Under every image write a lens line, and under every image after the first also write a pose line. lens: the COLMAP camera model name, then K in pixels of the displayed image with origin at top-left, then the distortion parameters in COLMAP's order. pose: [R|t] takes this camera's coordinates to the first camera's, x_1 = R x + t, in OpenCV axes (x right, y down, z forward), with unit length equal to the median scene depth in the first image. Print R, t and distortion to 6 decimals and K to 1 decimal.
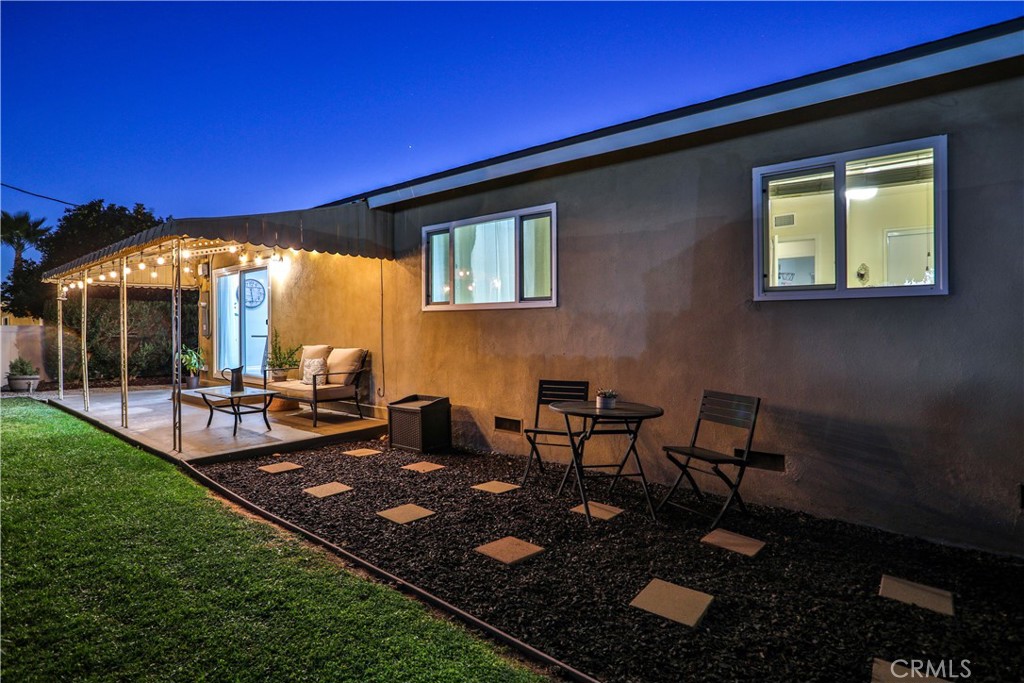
lens RADIAL K [[527.0, 0, 507.6], [0, 527.0, 330.7], [0, 0, 1]] dist [-0.062973, 0.026525]
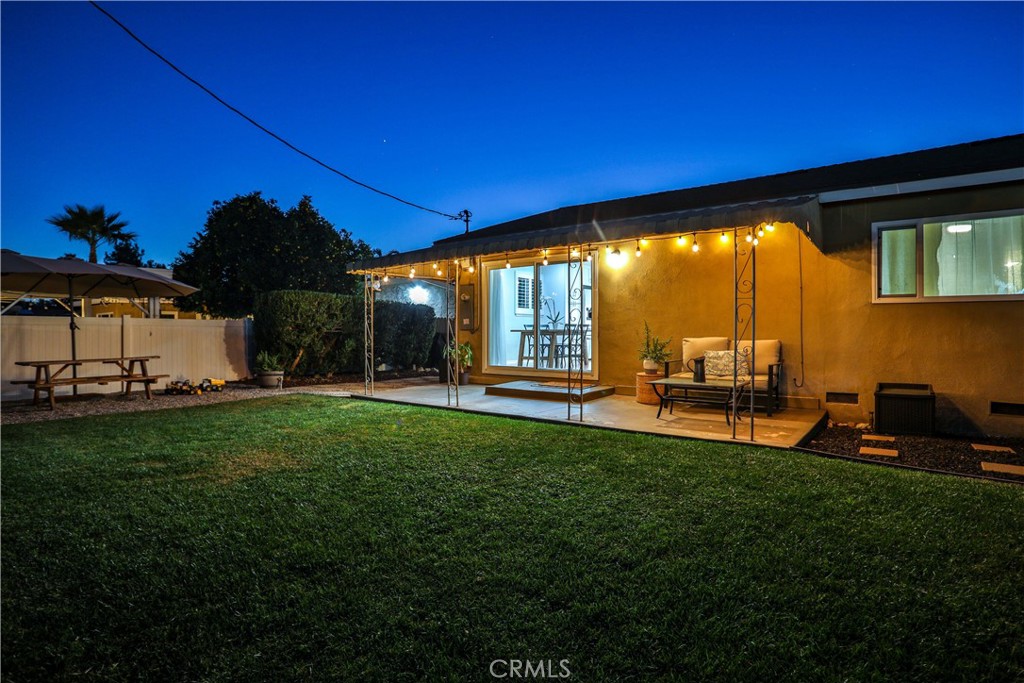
lens RADIAL K [[527.0, 0, 507.6], [0, 527.0, 330.7], [0, 0, 1]] dist [-0.062973, 0.026525]
pose [[0.999153, 0.006840, 0.040581, -1.014342], [-0.006460, 0.999934, -0.009493, 0.034490], [-0.040643, 0.009222, 0.999131, 0.009885]]
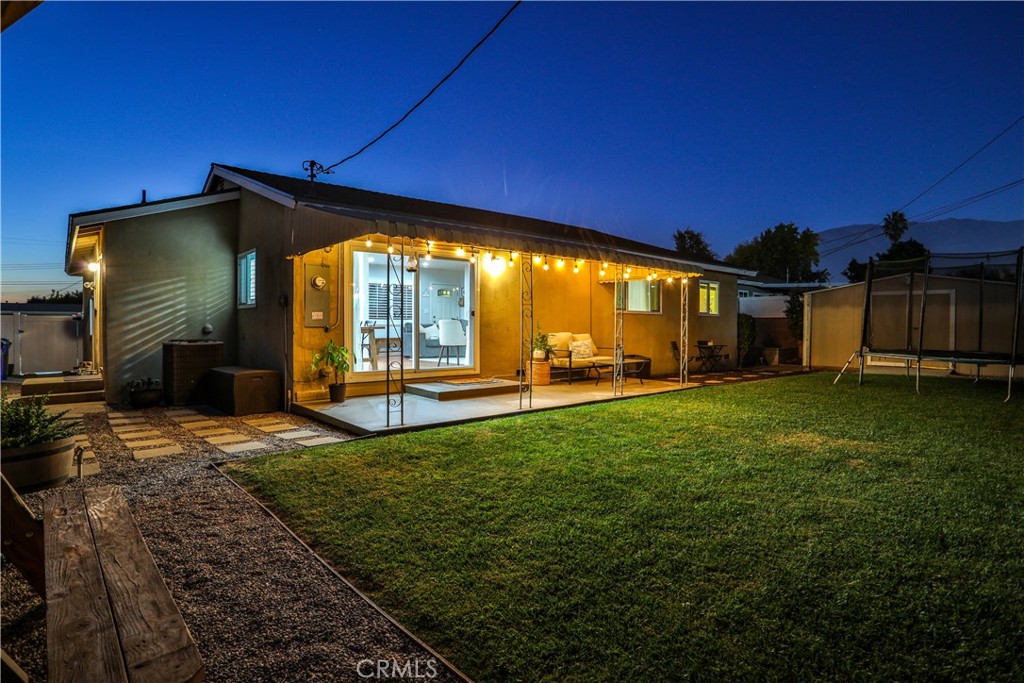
lens RADIAL K [[527.0, 0, 507.6], [0, 527.0, 330.7], [0, 0, 1]] dist [-0.062973, 0.026525]
pose [[0.176988, 0.000032, 0.984213, -2.363651], [0.007067, 0.999974, -0.001303, 0.029609], [-0.984188, 0.007186, 0.176983, 1.193588]]
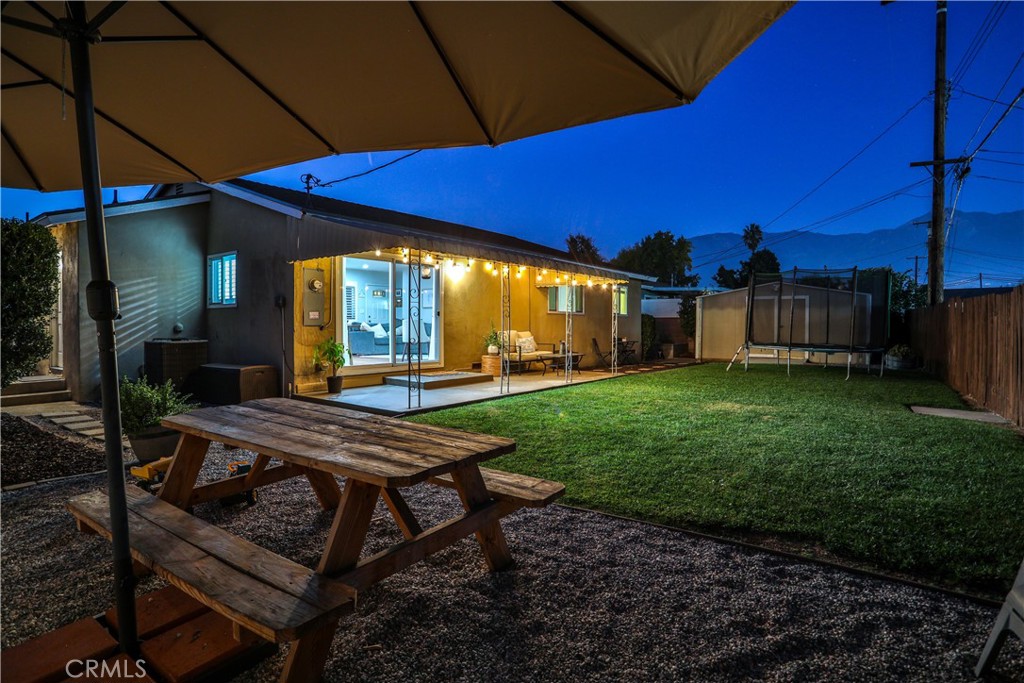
lens RADIAL K [[527.0, 0, 507.6], [0, 527.0, 330.7], [0, 0, 1]] dist [-0.062973, 0.026525]
pose [[-0.030794, -0.000877, 0.999525, -2.626564], [0.010542, 0.999944, 0.001202, 0.033434], [-0.999470, 0.010574, -0.030783, 1.413834]]
